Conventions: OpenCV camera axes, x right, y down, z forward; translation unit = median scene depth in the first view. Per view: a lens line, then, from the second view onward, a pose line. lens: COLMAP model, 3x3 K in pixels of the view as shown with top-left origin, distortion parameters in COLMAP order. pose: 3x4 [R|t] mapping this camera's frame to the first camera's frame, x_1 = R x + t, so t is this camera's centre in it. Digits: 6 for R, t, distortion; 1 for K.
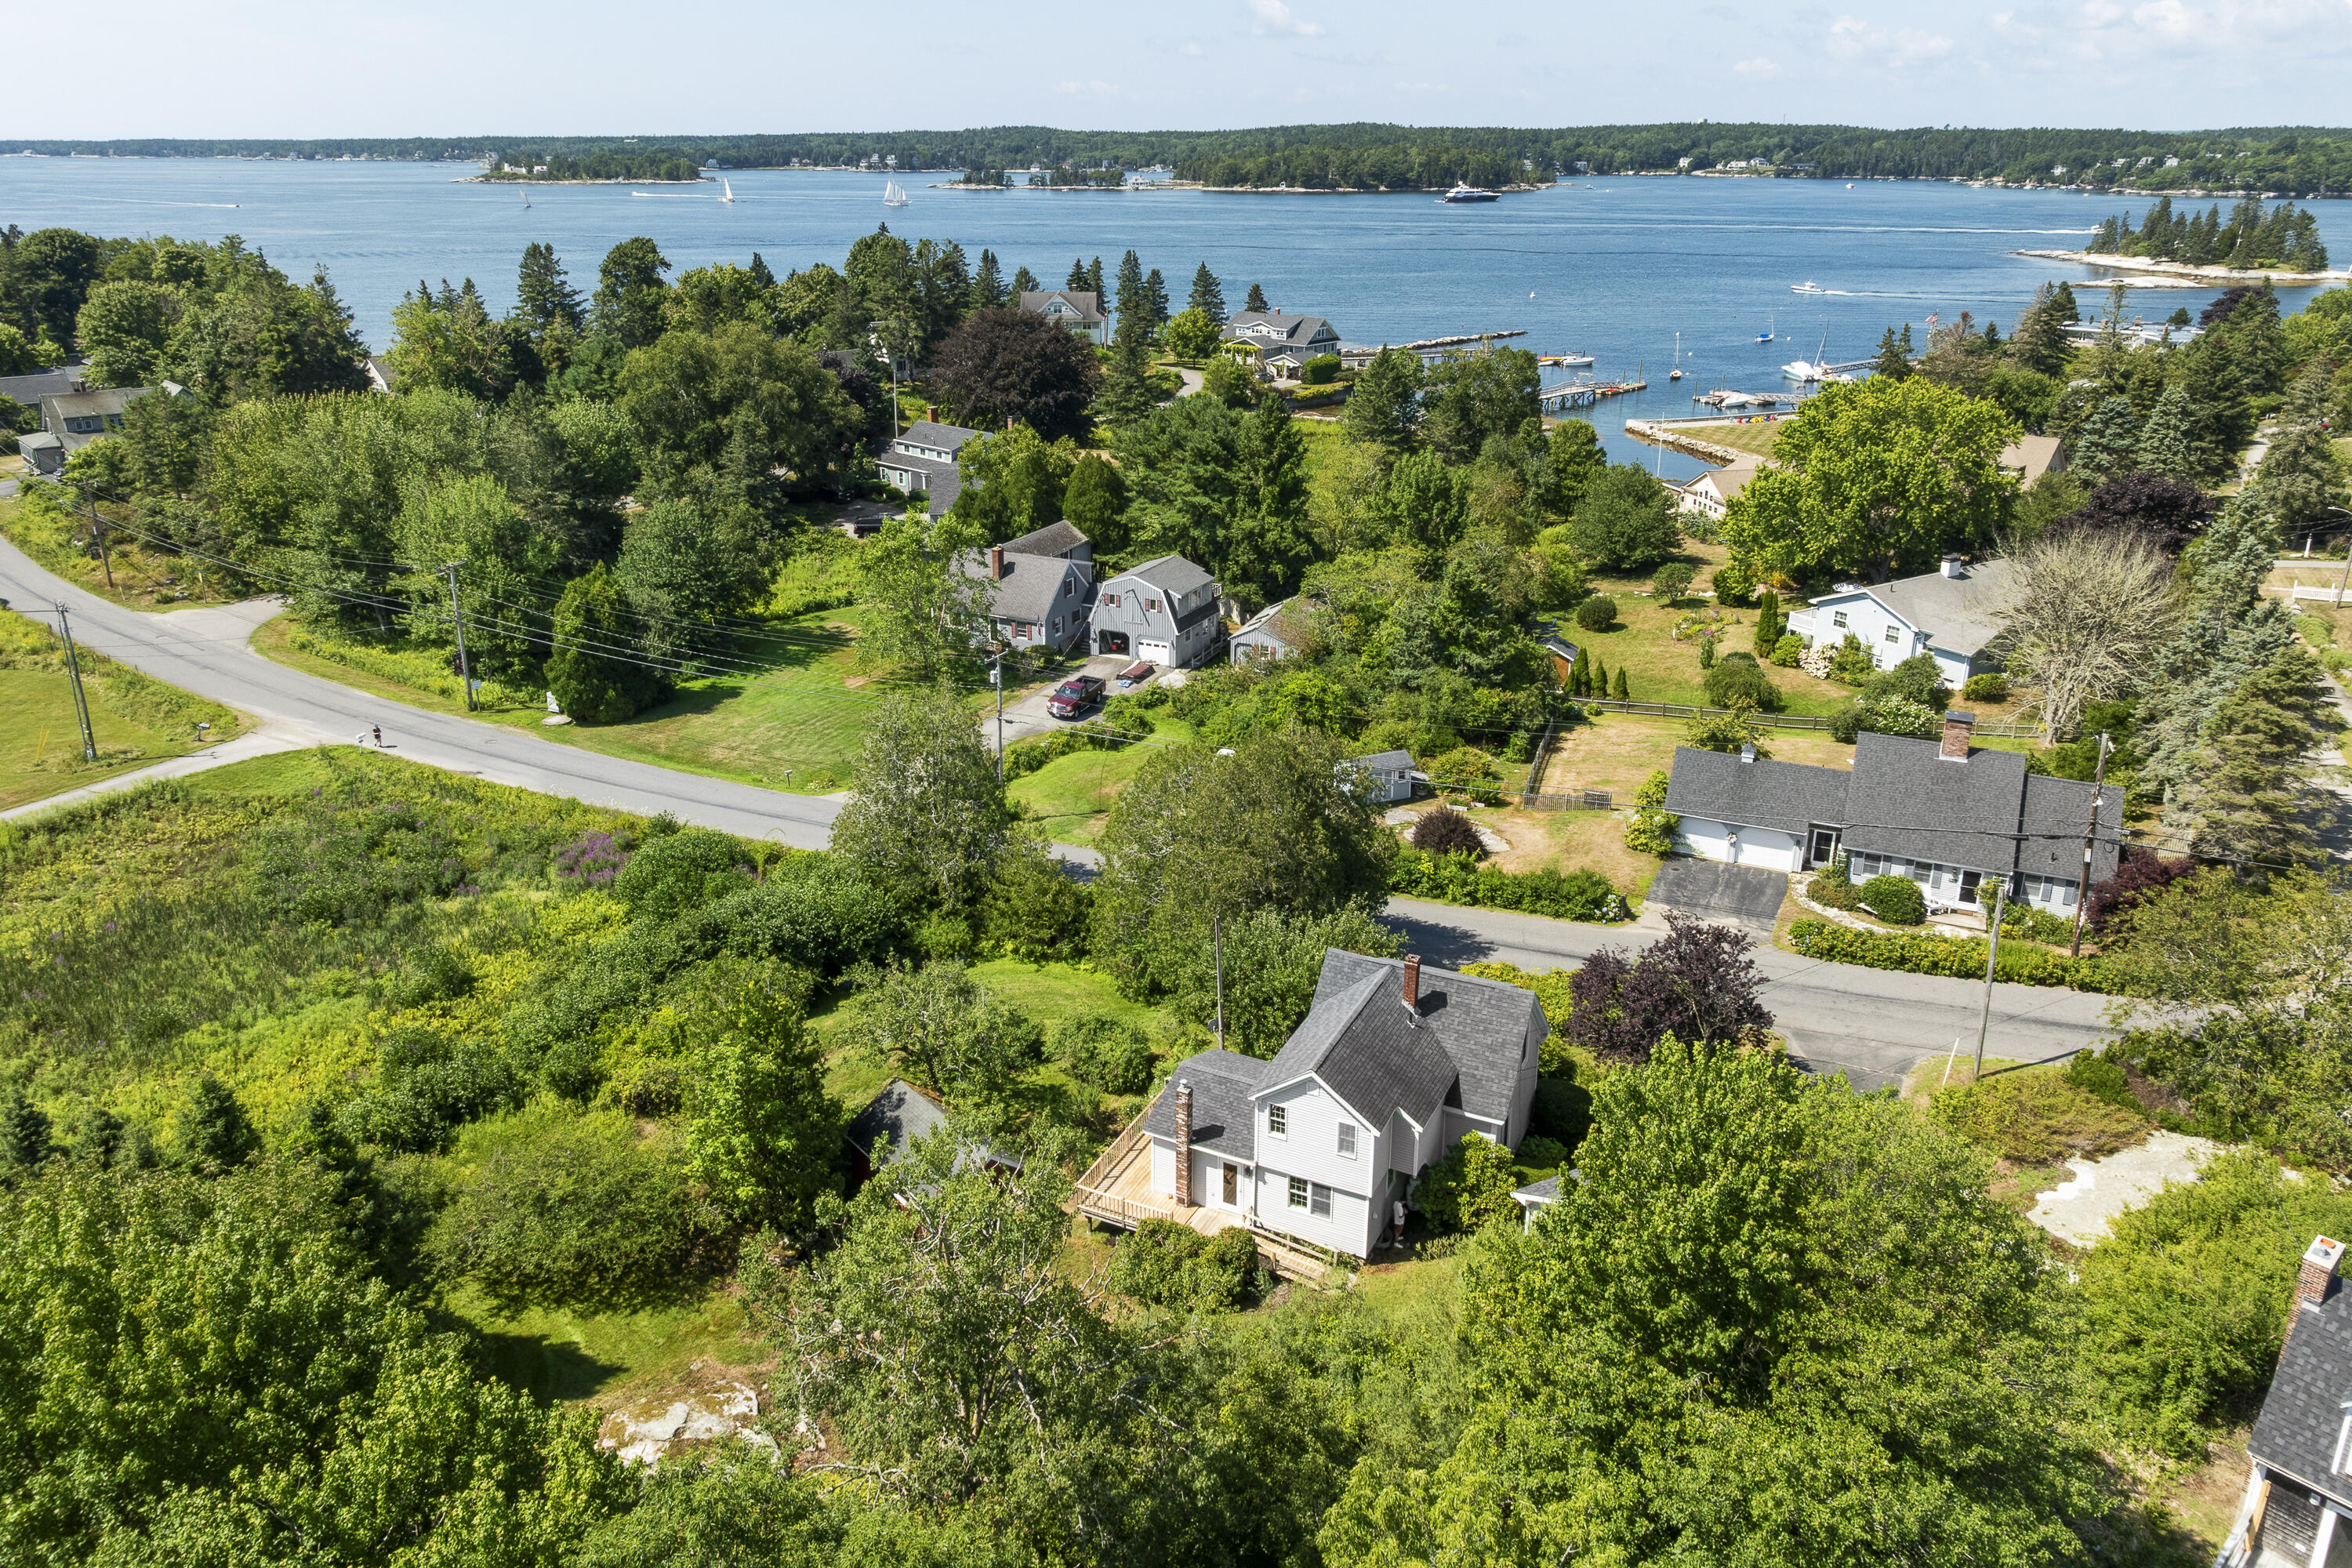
lens RADIAL K [[1631.6, 0, 1178.7], [0, 1631.6, 704.4], [0, 0, 1]] dist [0.001070, 0.003183]
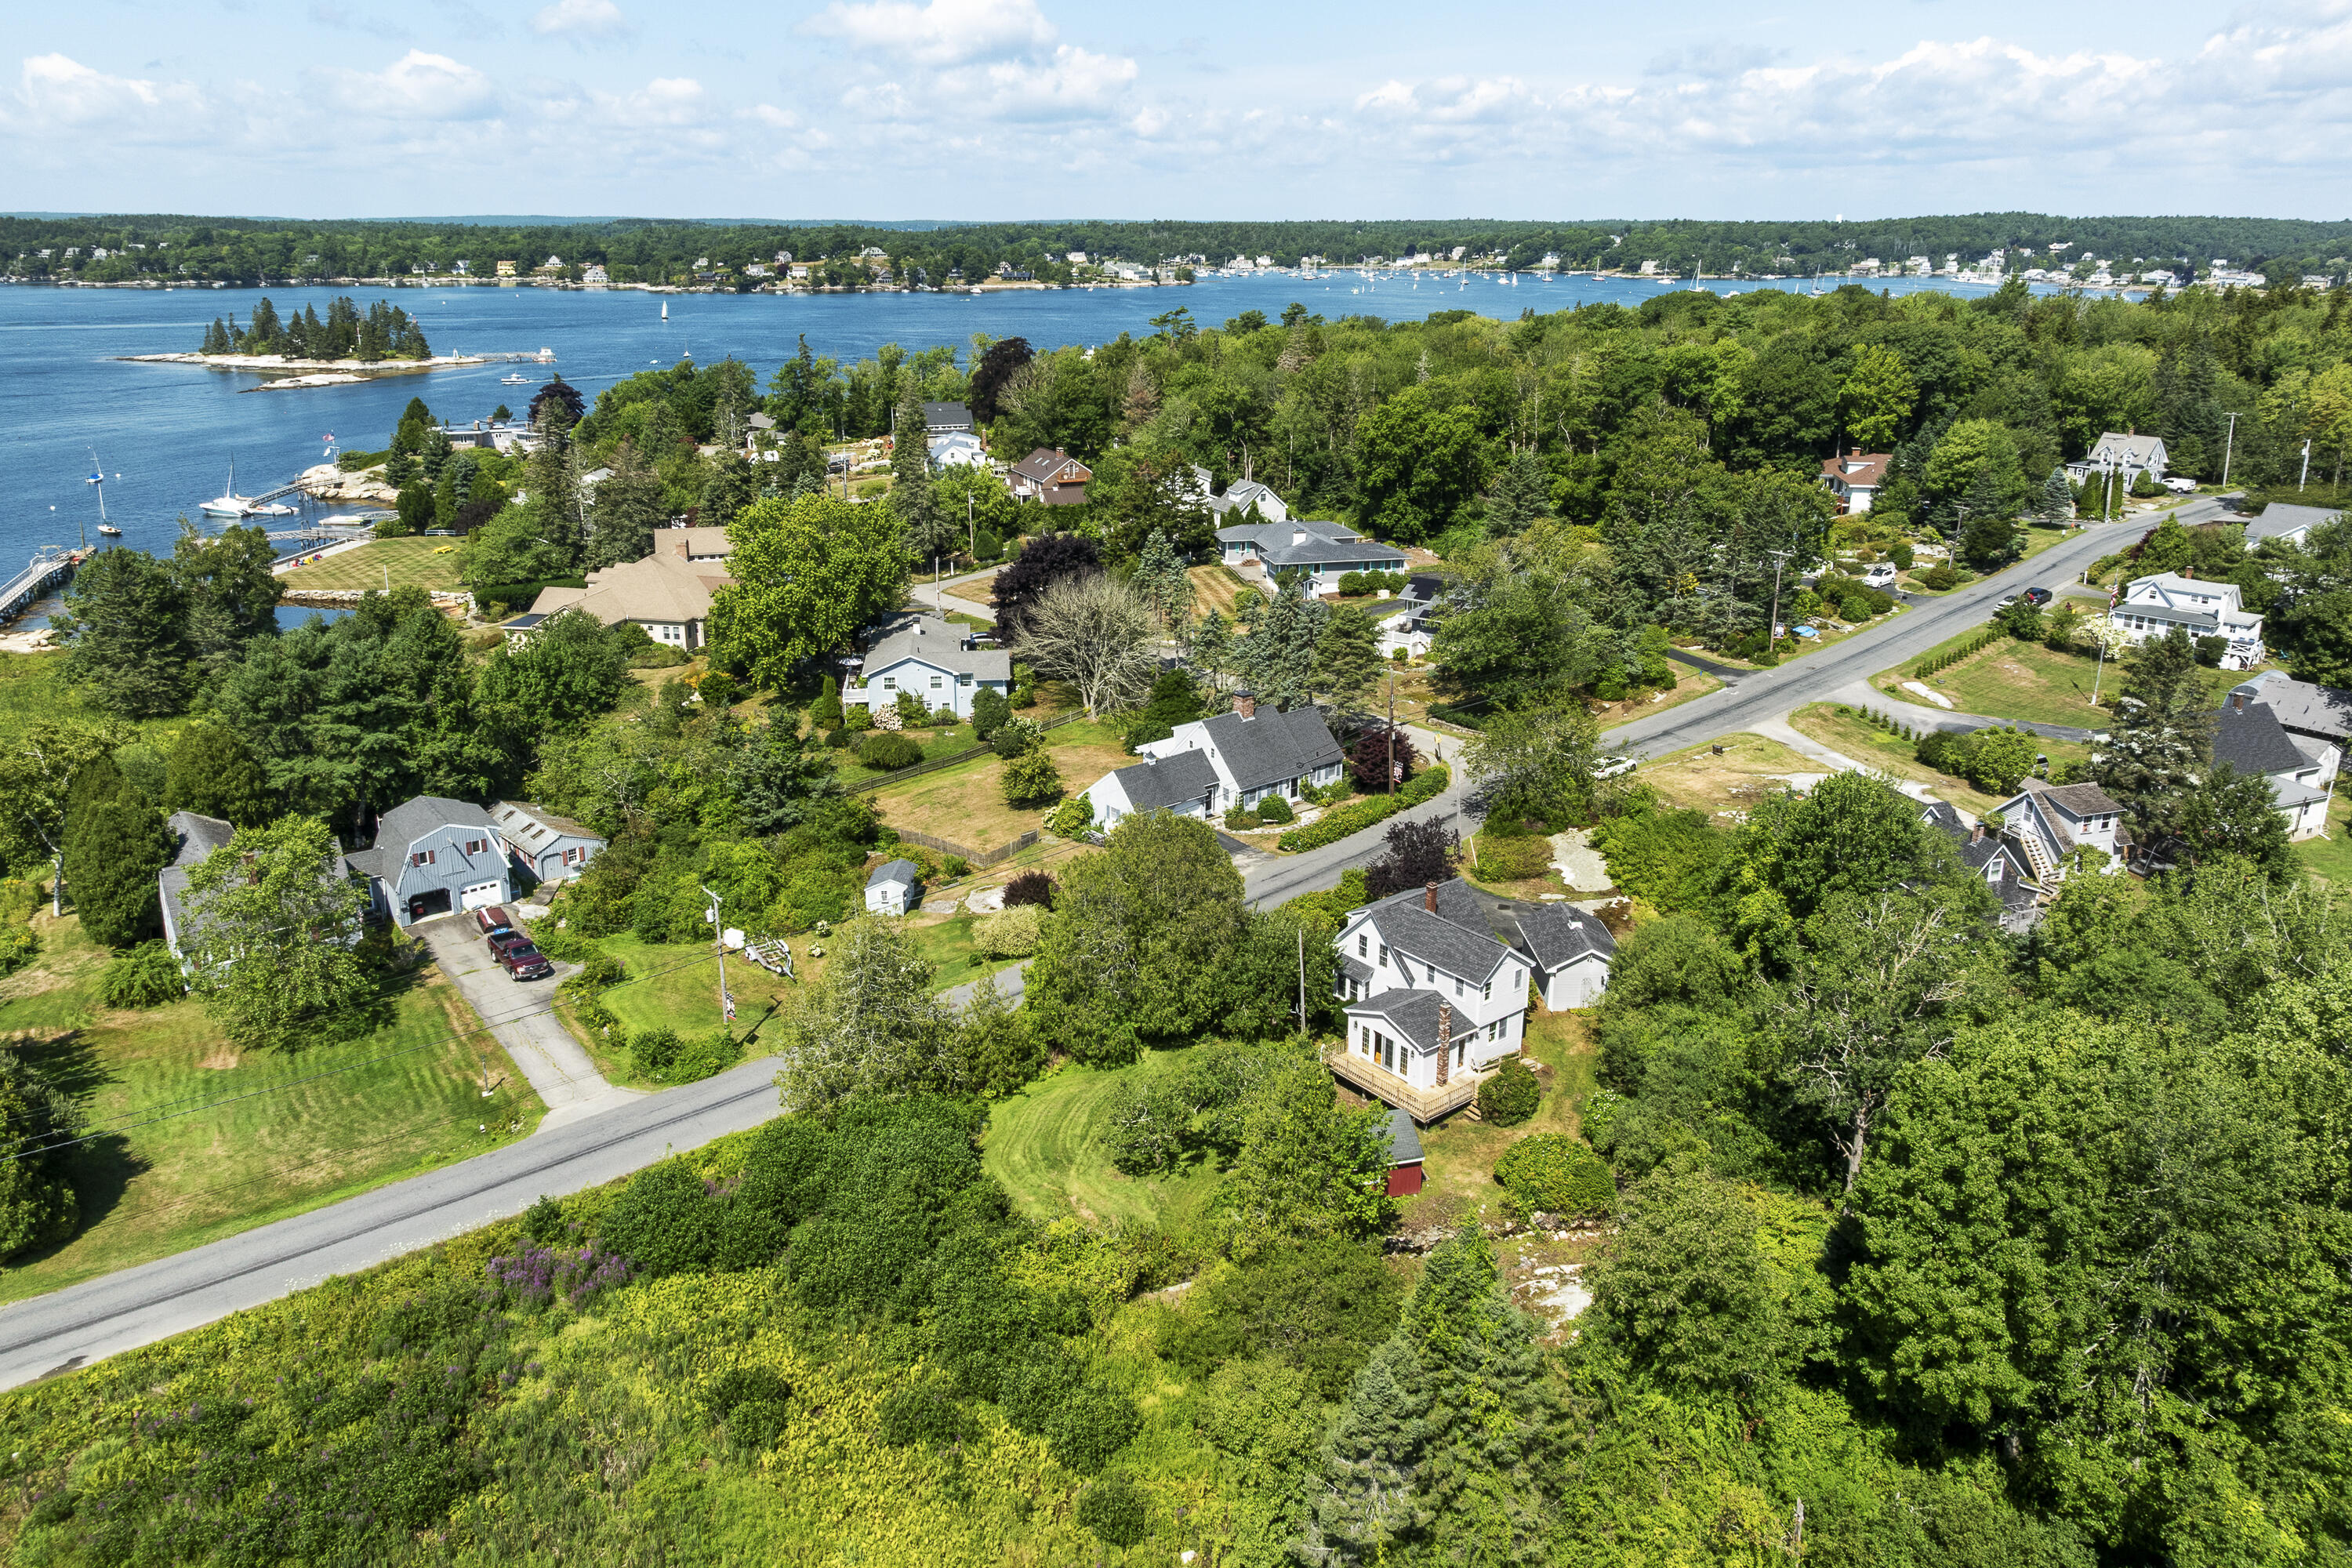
lens RADIAL K [[1631.6, 0, 1178.7], [0, 1631.6, 704.4], [0, 0, 1]] dist [0.001070, 0.003183]
pose [[0.418071, -0.254847, 0.871934, -0.637005], [0.293142, 0.946341, 0.136040, -0.146815], [-0.859816, 0.198726, 0.470344, 0.203410]]
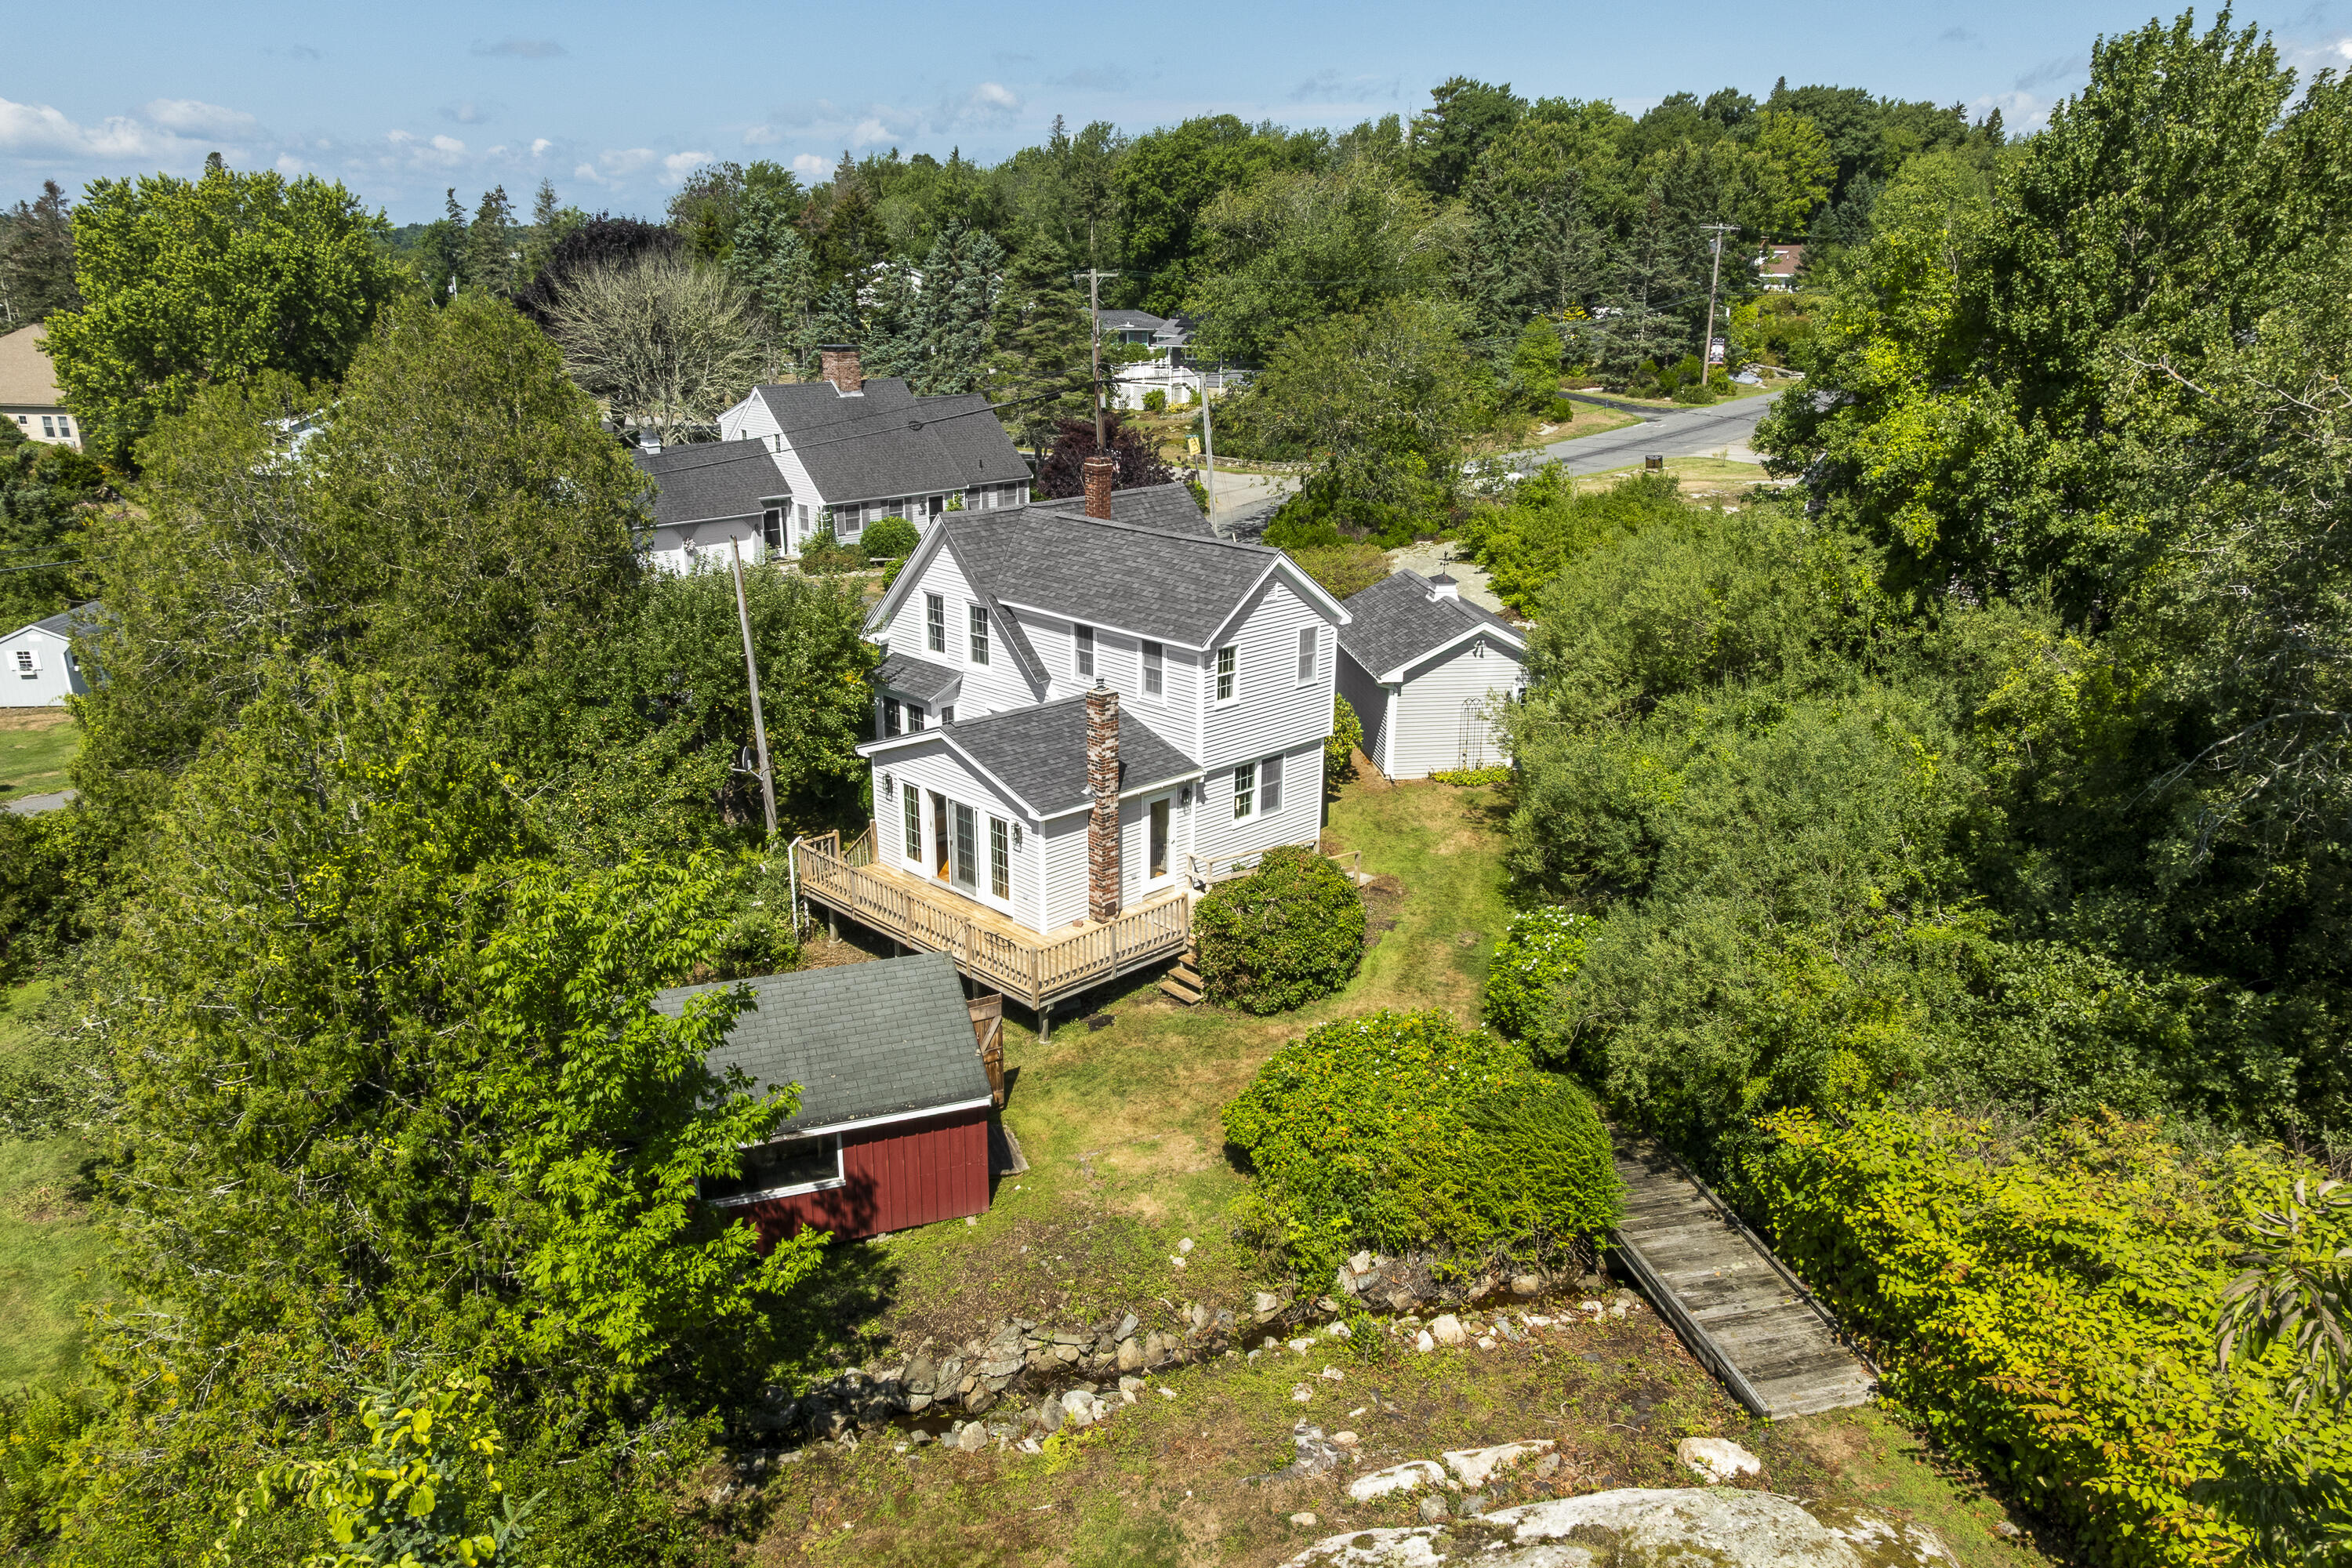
lens RADIAL K [[1618.6, 0, 1177.9], [0, 1618.6, 822.9], [0, 0, 1]] dist [0.000450, -0.000821]
pose [[0.324731, -0.309412, 0.893764, -0.225652], [0.302066, 0.929414, 0.212004, 0.079564], [-0.896273, 0.201132, 0.395272, 0.359335]]
